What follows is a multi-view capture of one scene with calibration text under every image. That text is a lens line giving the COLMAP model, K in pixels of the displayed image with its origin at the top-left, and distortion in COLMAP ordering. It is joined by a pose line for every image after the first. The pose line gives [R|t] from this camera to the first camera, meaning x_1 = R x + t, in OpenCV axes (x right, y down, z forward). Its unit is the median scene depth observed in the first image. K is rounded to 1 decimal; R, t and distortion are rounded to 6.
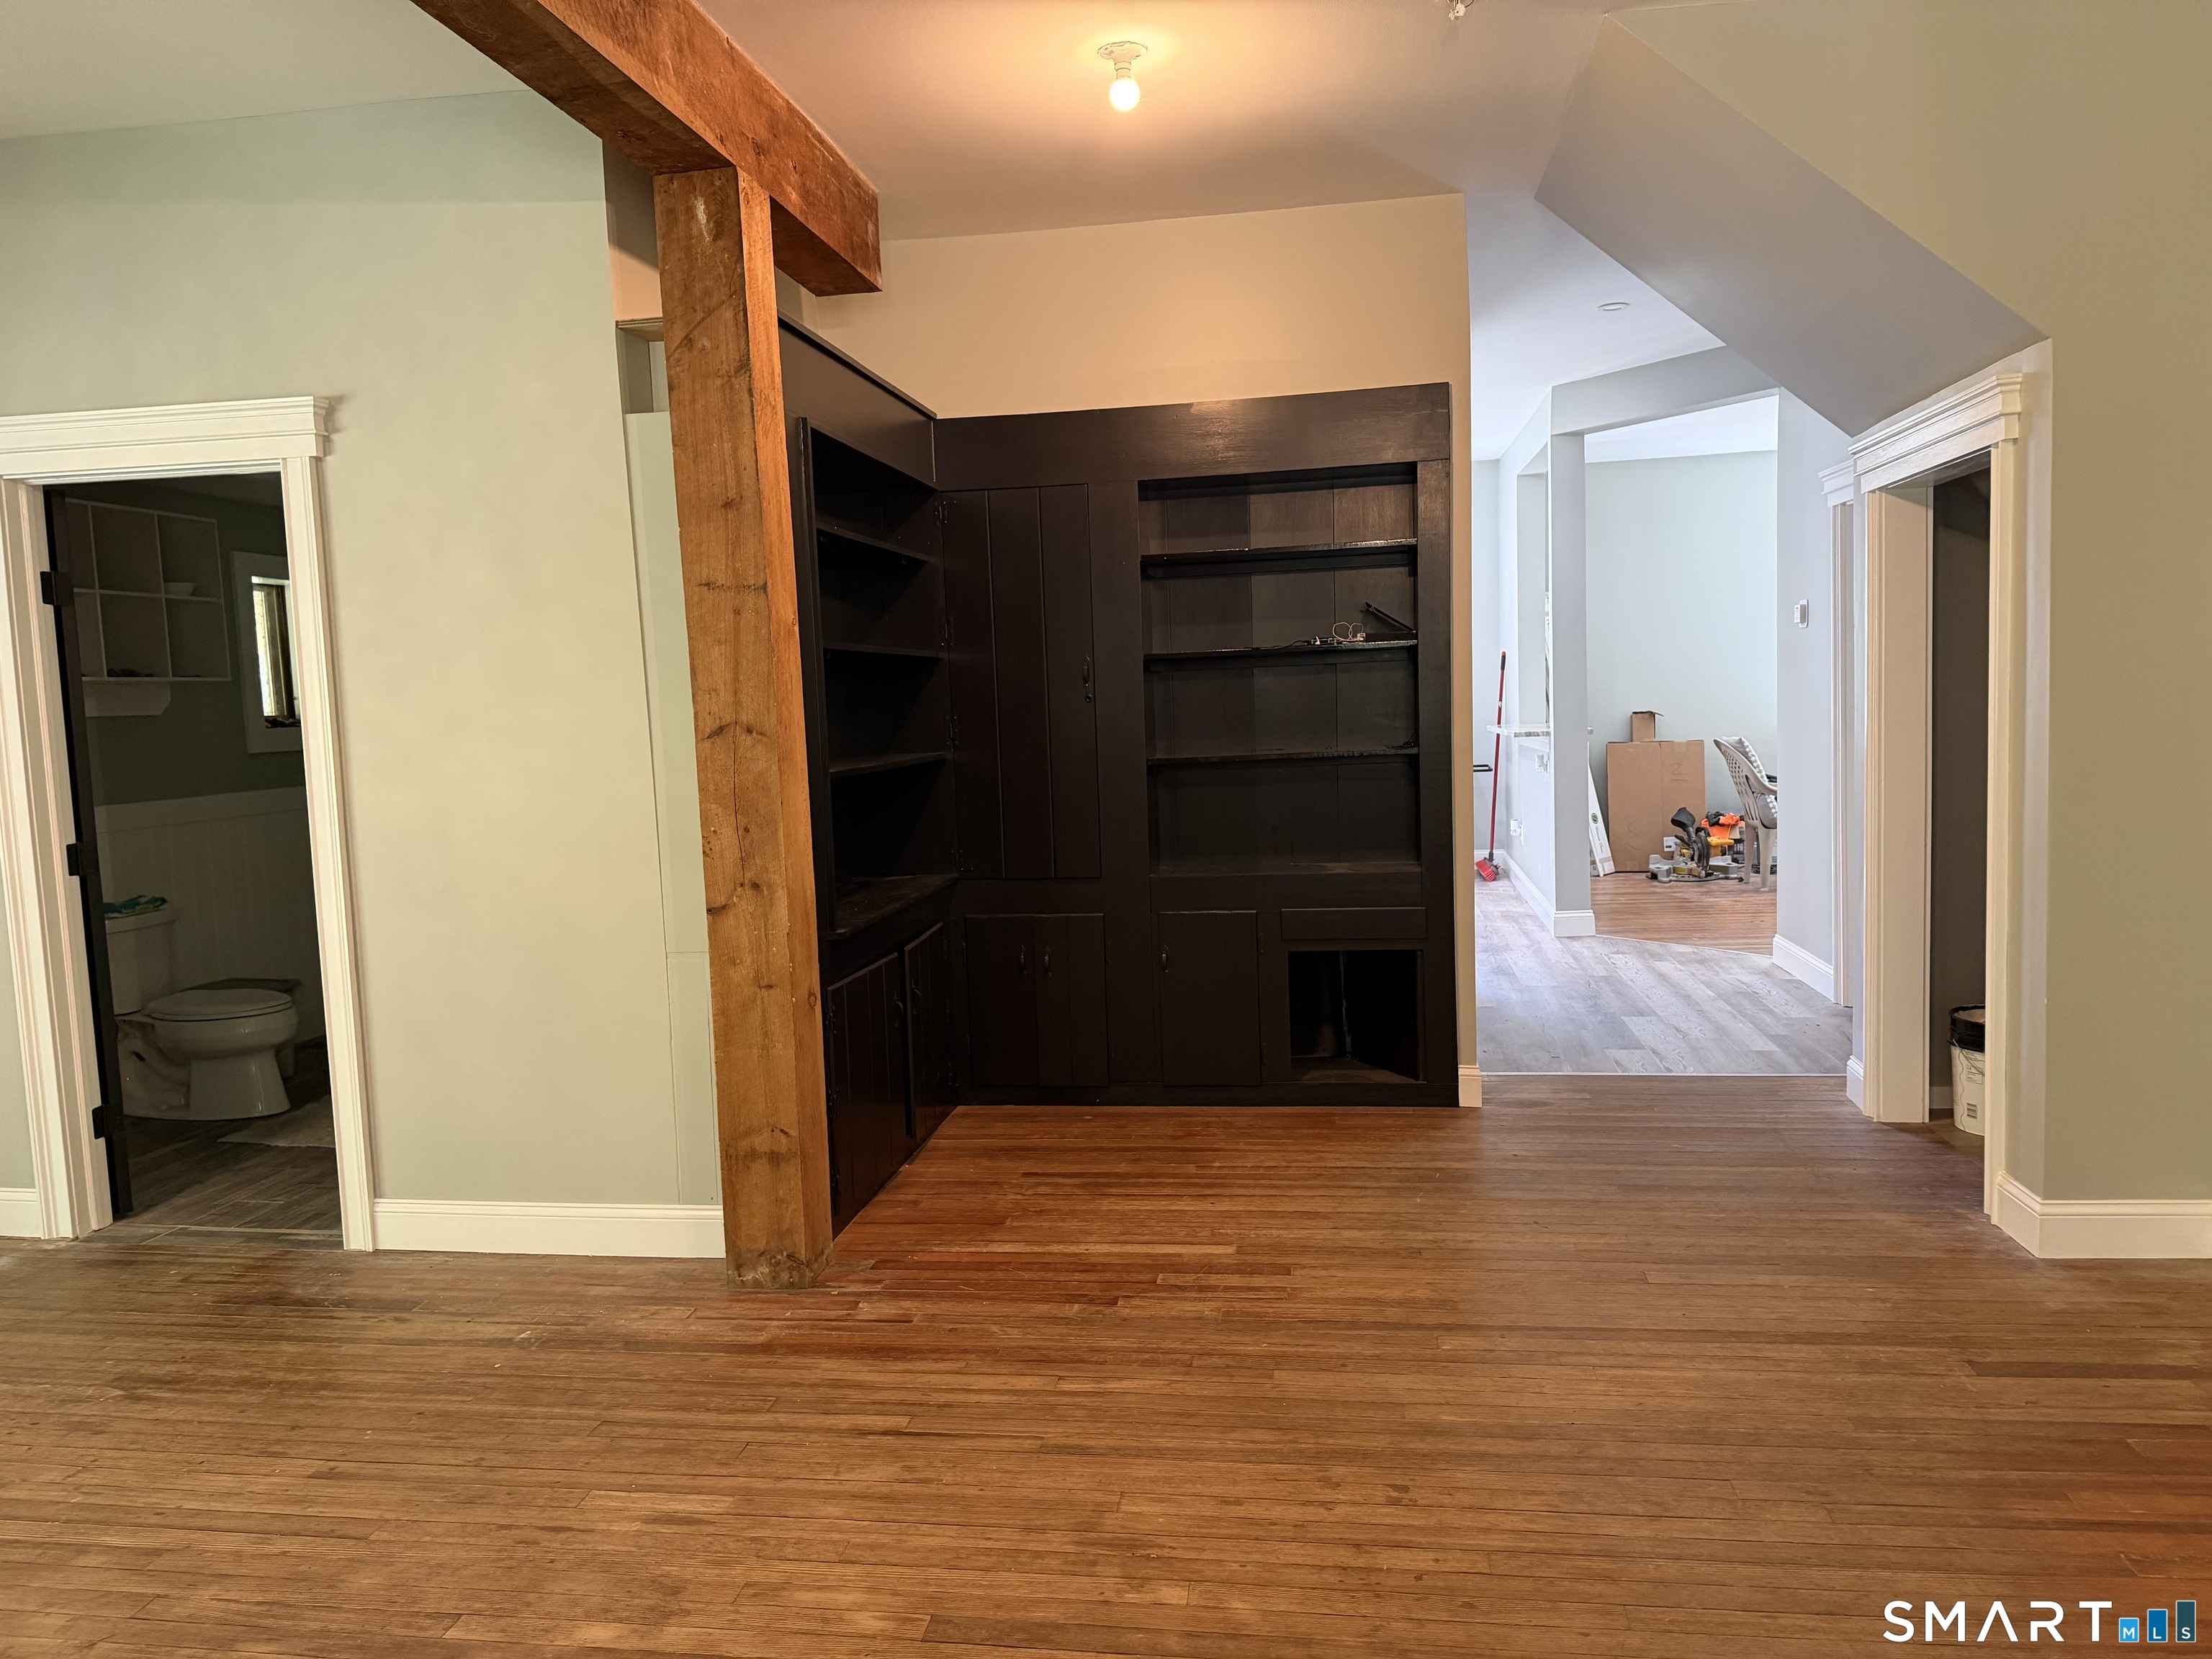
lens RADIAL K [[1569.9, 0, 1106.0], [0, 1569.9, 829.5], [0, 0, 1]] dist [0.044158, -0.044428]
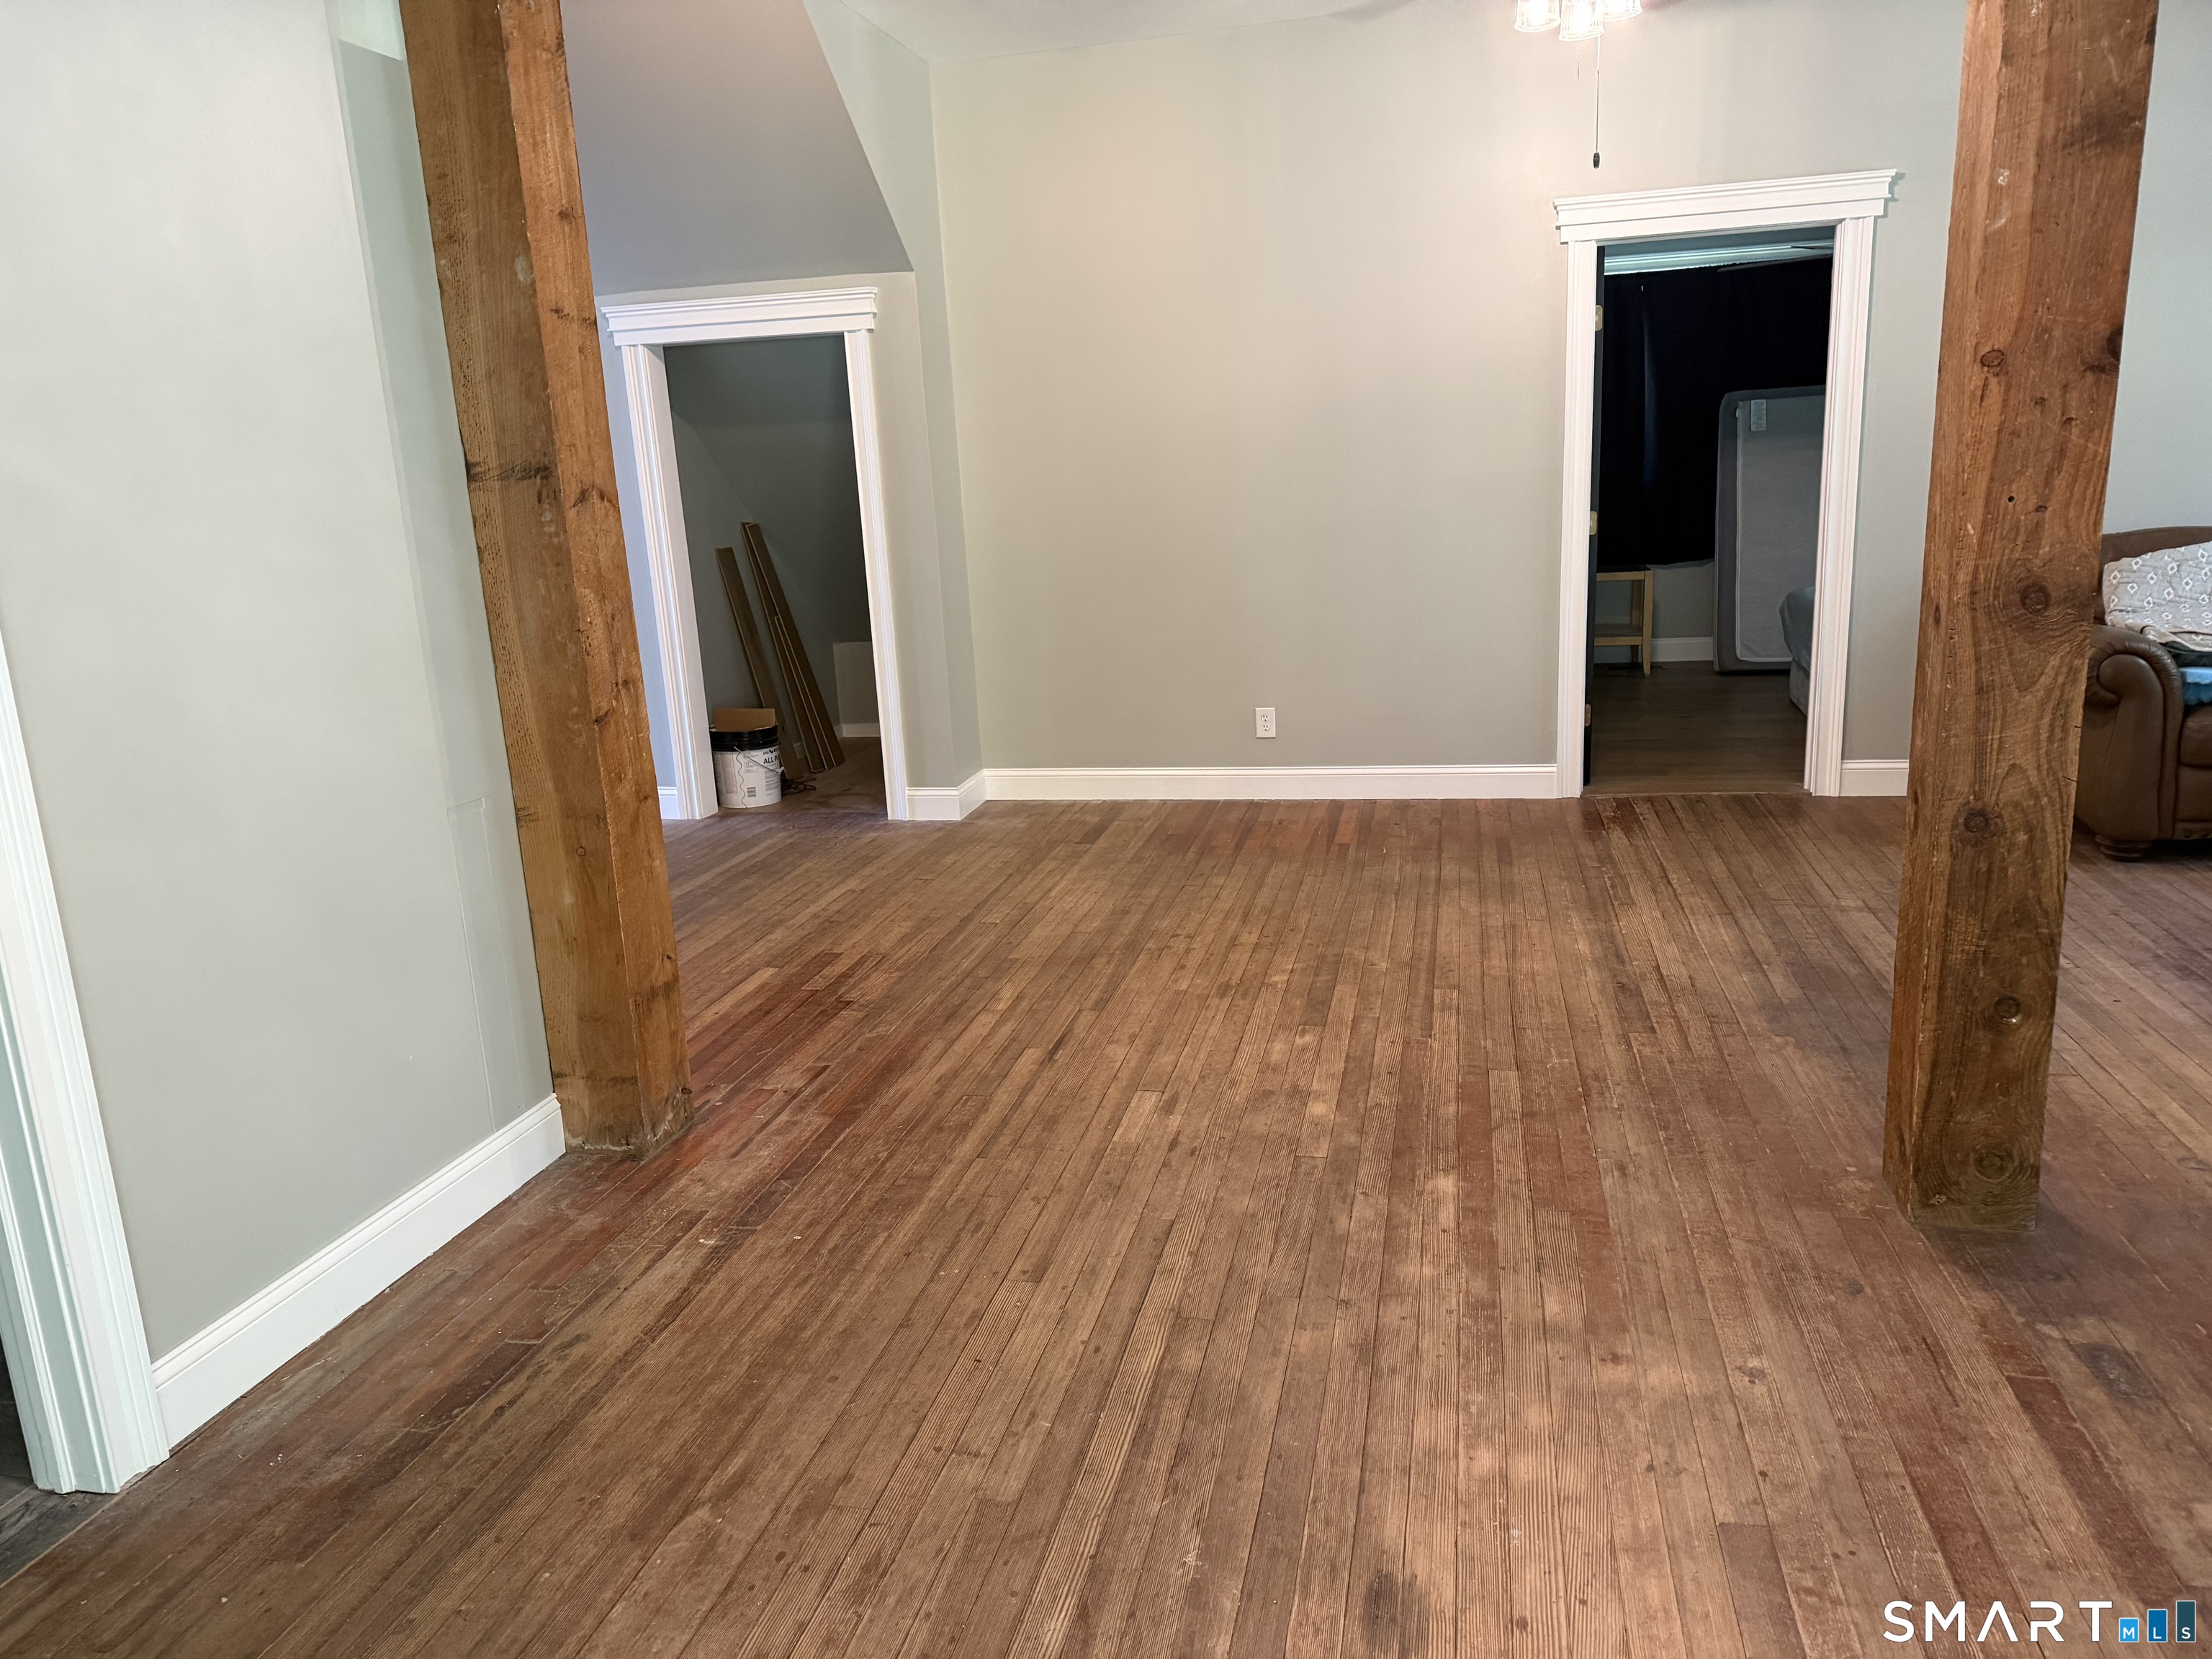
lens RADIAL K [[1539.1, 0, 1094.3], [0, 1539.1, 835.3], [0, 0, 1]] dist [0.166607, -0.245289]
pose [[0.065887, -0.186721, 0.980201, -1.162279], [0.139553, 0.974405, 0.176237, 0.001575], [-0.988020, 0.125178, 0.090258, 0.742354]]
